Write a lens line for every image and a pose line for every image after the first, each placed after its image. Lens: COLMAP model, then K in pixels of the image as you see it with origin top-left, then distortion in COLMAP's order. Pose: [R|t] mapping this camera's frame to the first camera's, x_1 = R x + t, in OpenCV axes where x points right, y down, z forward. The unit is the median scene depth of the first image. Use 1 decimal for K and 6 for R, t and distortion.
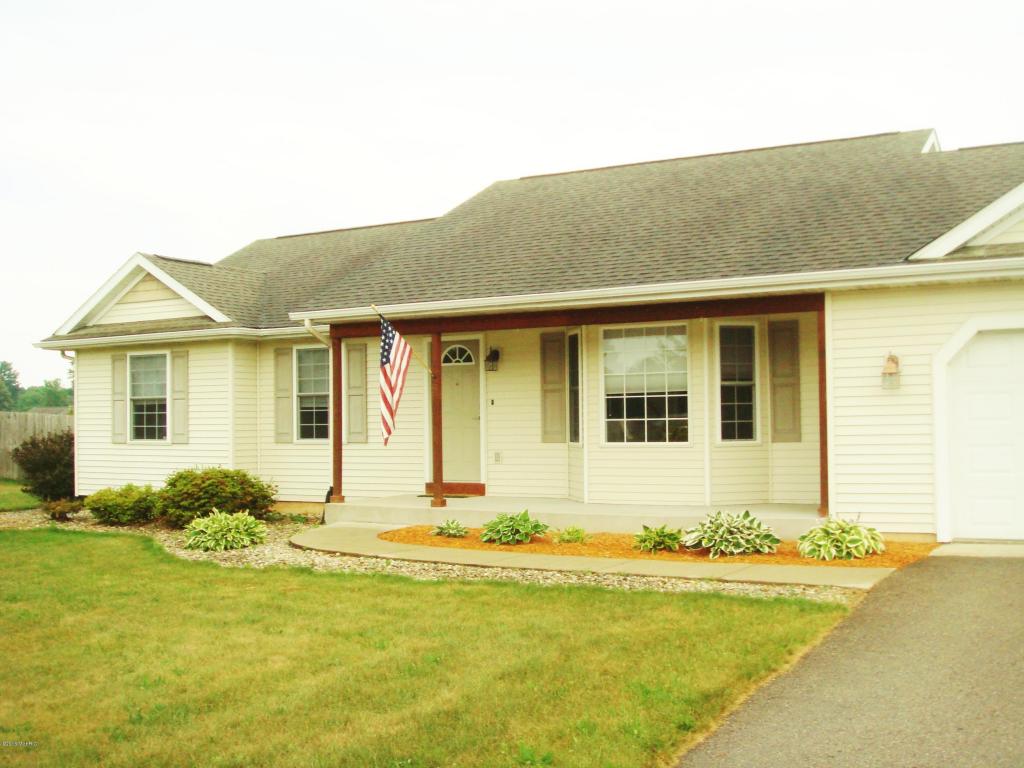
lens RADIAL K [[1051.1, 0, 512.0], [0, 1051.1, 384.0], [0, 0, 1]] dist [-0.010307, 0.023361]
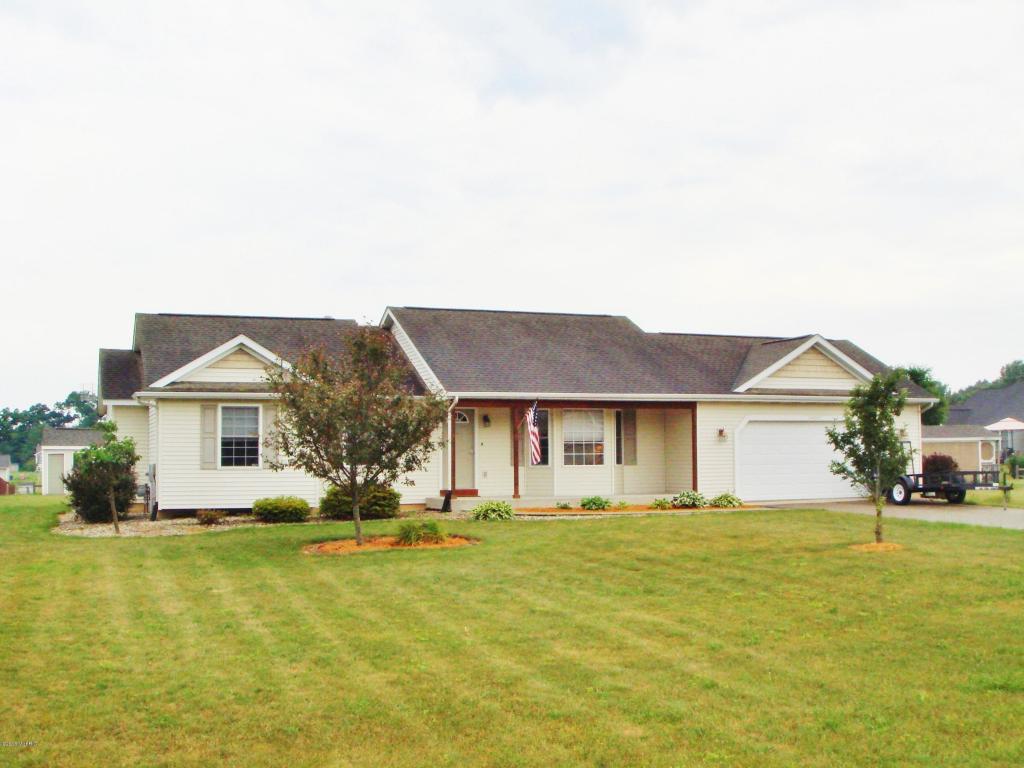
lens RADIAL K [[1051.1, 0, 512.0], [0, 1051.1, 384.0], [0, 0, 1]] dist [-0.010307, 0.023361]
pose [[0.701004, 0.060605, 0.710577, -1.254701], [-0.023835, 0.997817, -0.061590, 0.023631], [-0.712759, 0.026239, 0.700918, -0.299477]]
